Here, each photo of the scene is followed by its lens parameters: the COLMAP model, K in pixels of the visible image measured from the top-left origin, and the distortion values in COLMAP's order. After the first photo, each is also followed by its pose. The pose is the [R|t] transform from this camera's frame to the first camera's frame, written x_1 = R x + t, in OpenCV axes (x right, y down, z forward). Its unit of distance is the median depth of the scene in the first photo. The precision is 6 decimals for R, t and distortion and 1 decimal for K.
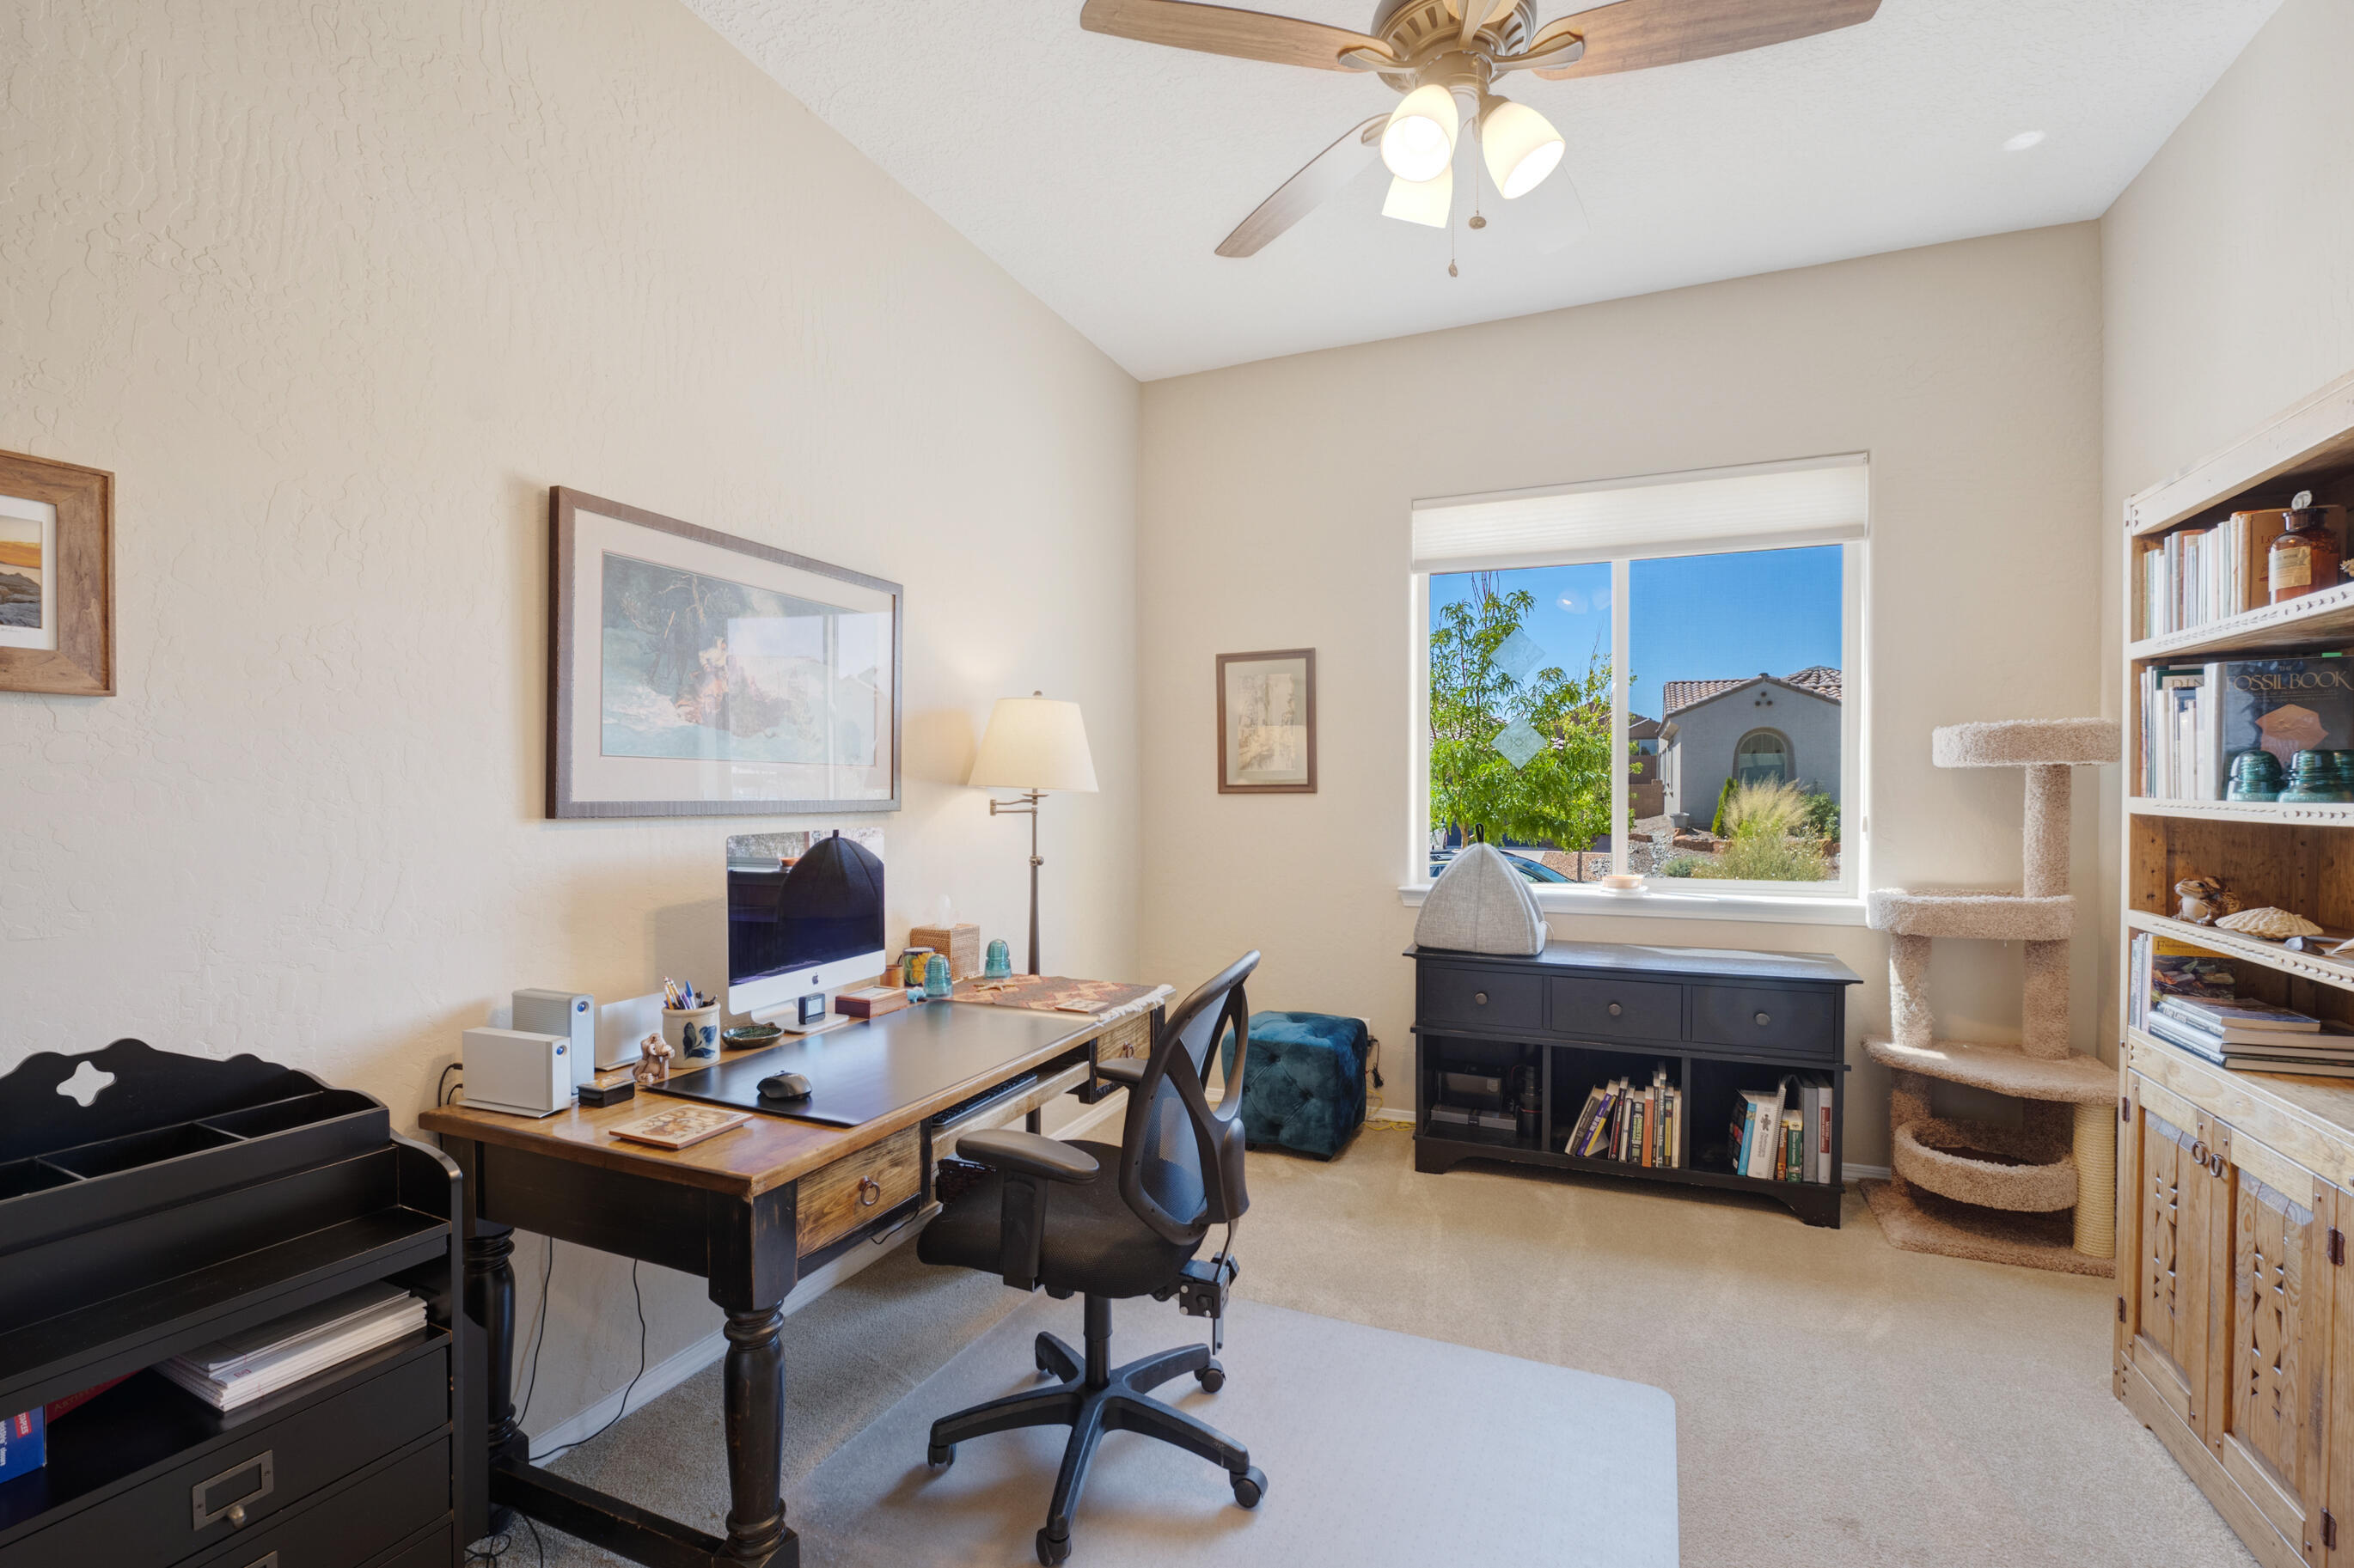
lens RADIAL K [[1056.3, 0, 1162.0], [0, 1056.3, 817.4], [0, 0, 1]] dist [0.000564, 0.000015]
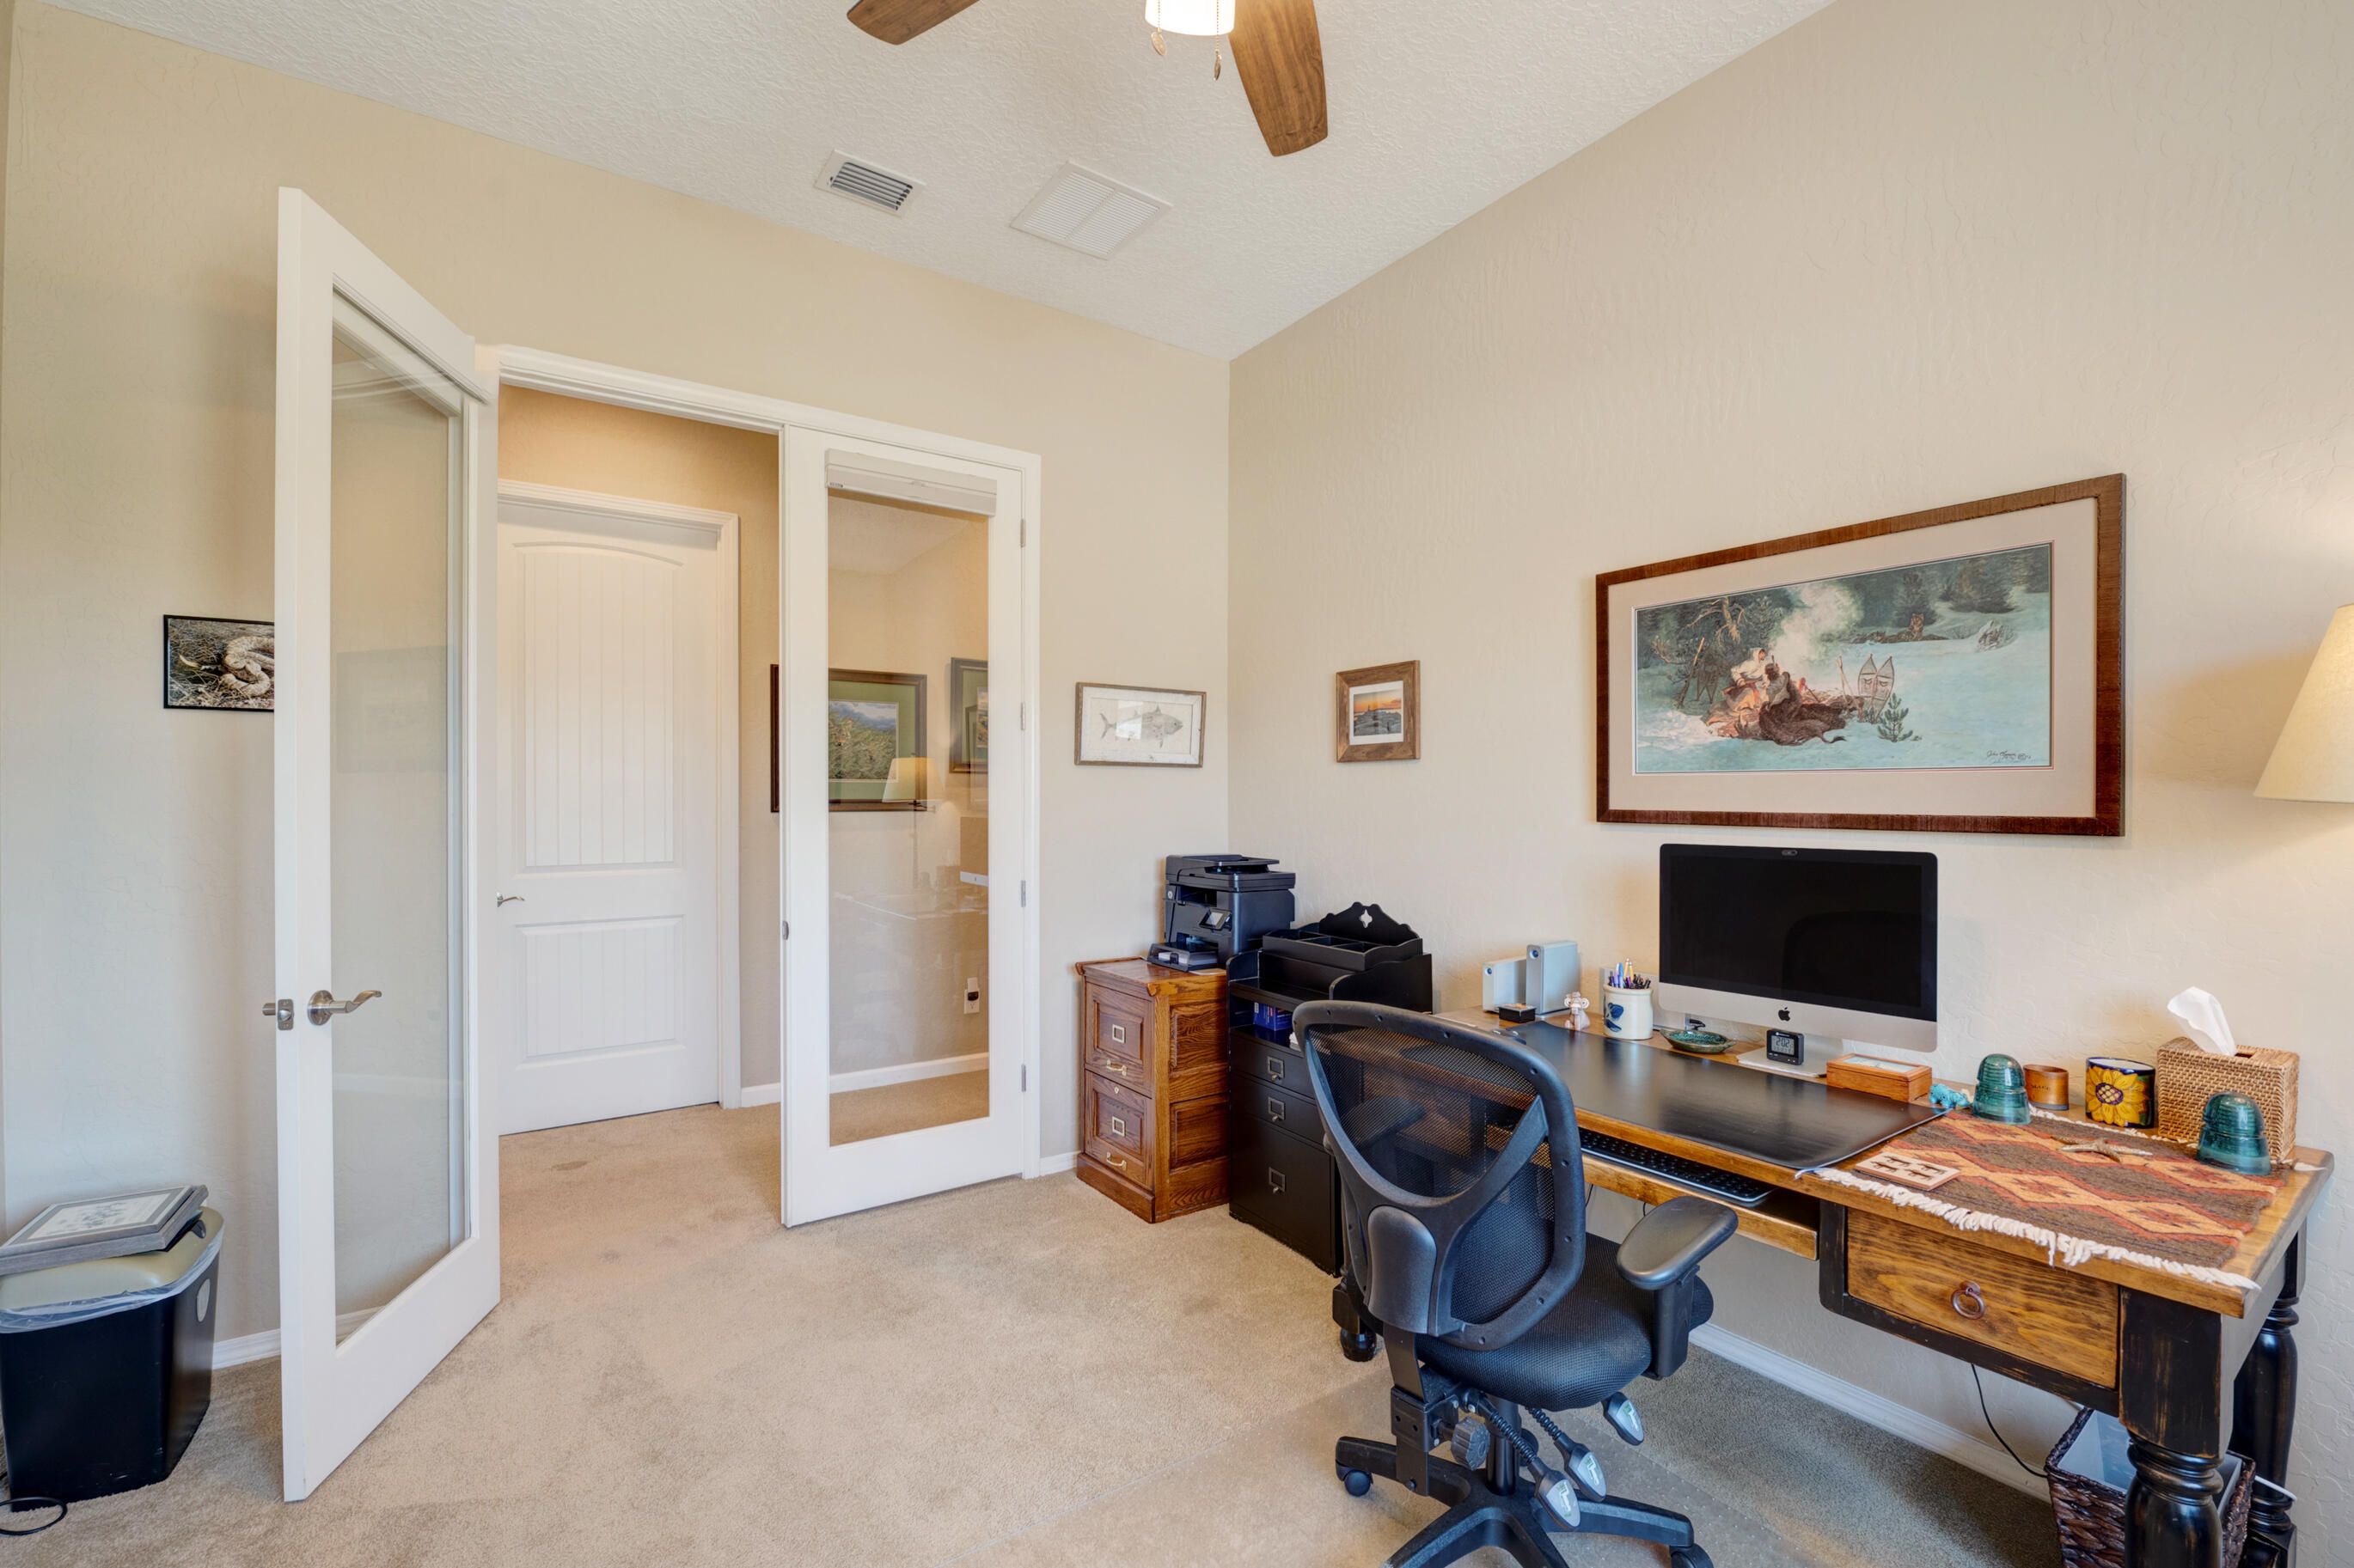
lens RADIAL K [[1020.6, 0, 1183.8], [0, 1020.6, 811.0], [0, 0, 1]] dist [0.000973, 0.000068]
pose [[-0.526642, 0.012022, -0.850002, 0.745890], [-0.021632, 0.999387, 0.027538, -0.034049], [0.849812, 0.032890, -0.526059, 1.137843]]
